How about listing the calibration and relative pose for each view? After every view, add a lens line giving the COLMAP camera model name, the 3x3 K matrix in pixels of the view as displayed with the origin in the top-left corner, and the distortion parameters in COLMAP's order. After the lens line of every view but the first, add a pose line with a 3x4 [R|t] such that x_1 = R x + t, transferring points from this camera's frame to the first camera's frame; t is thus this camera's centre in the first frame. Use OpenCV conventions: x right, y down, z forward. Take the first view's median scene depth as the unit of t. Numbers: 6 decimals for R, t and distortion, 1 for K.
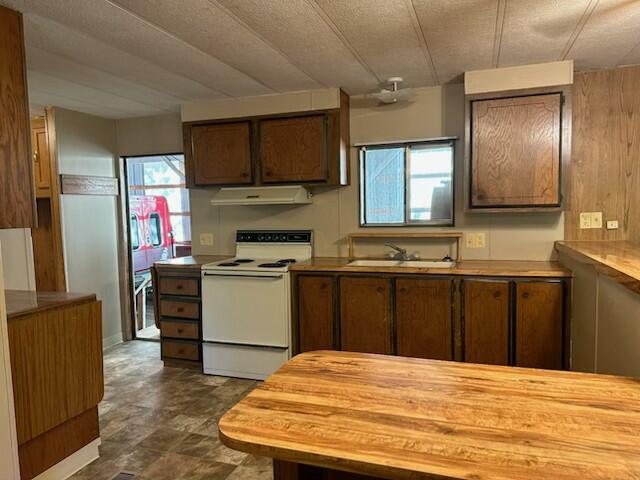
lens RADIAL K [[448.8, 0, 320.0], [0, 448.8, 240.0], [0, 0, 1]] dist [0.068627, -0.112817]
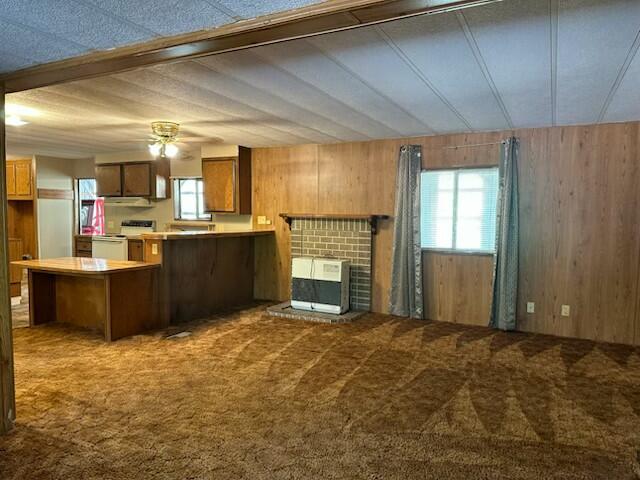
lens RADIAL K [[448.8, 0, 320.0], [0, 448.8, 240.0], [0, 0, 1]] dist [0.068627, -0.112817]
pose [[0.988670, 0.043185, -0.143756, 0.981831], [-0.045218, 0.998918, -0.010901, 0.049052], [0.143129, 0.017278, 0.989553, -0.819436]]
